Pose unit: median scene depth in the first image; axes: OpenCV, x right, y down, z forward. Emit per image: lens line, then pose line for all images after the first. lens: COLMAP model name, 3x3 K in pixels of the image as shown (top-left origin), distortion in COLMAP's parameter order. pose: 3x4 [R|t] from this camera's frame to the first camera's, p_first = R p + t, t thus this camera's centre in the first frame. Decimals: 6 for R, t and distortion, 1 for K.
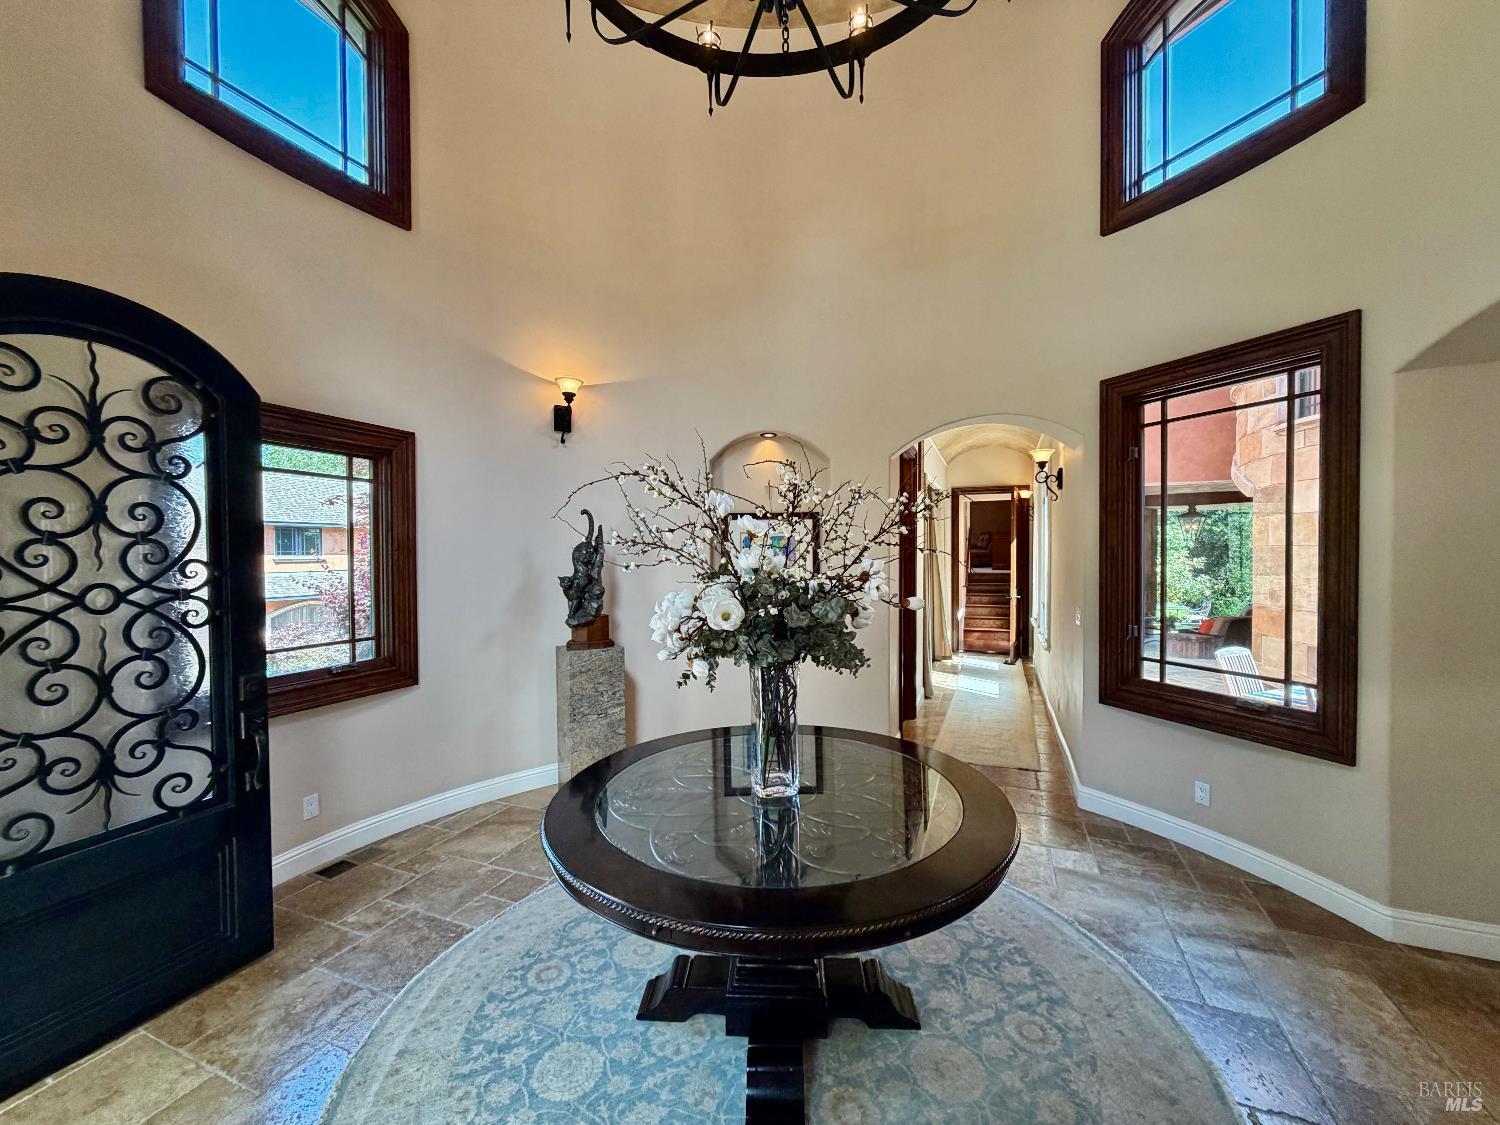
lens RADIAL K [[596.1, 0, 755.5], [0, 596.1, 561.0], [0, 0, 1]] dist [-0.000647, -0.000233]
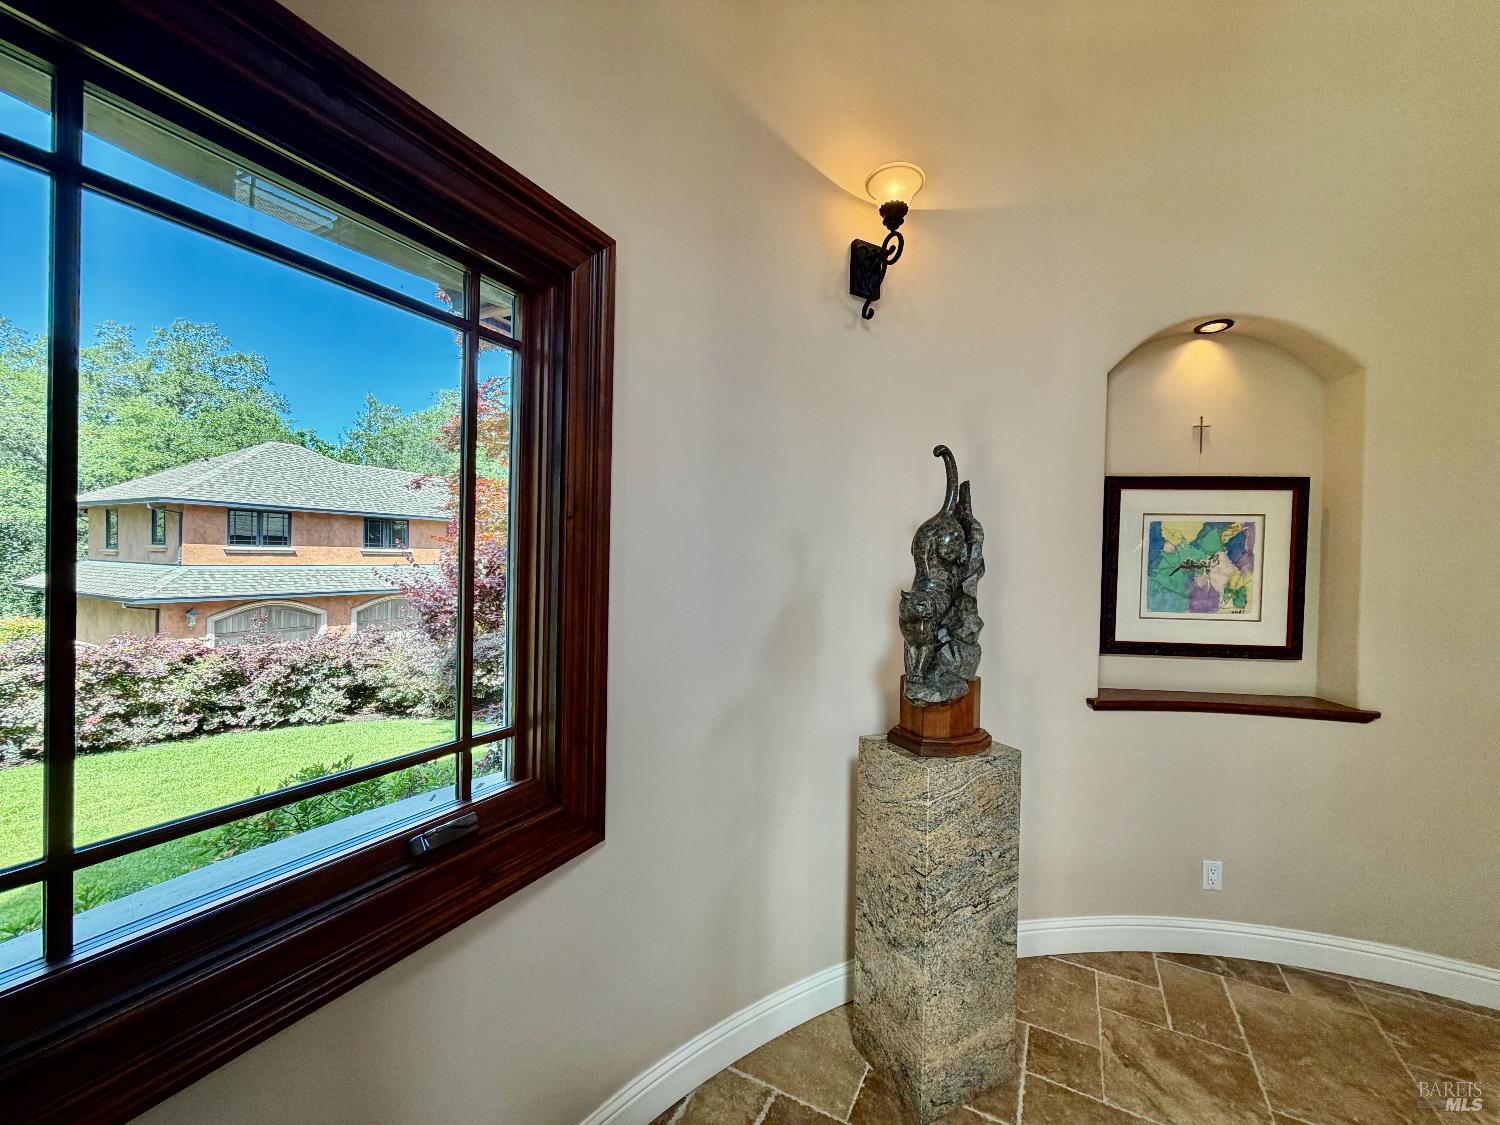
lens RADIAL K [[596.1, 0, 755.5], [0, 596.1, 561.0], [0, 0, 1]] dist [-0.000647, -0.000233]
pose [[0.994426, 0.028378, -0.101546, -0.385867], [-0.029340, 0.999538, -0.007995, 0.010666], [0.101272, 0.010930, 0.994799, 0.539722]]
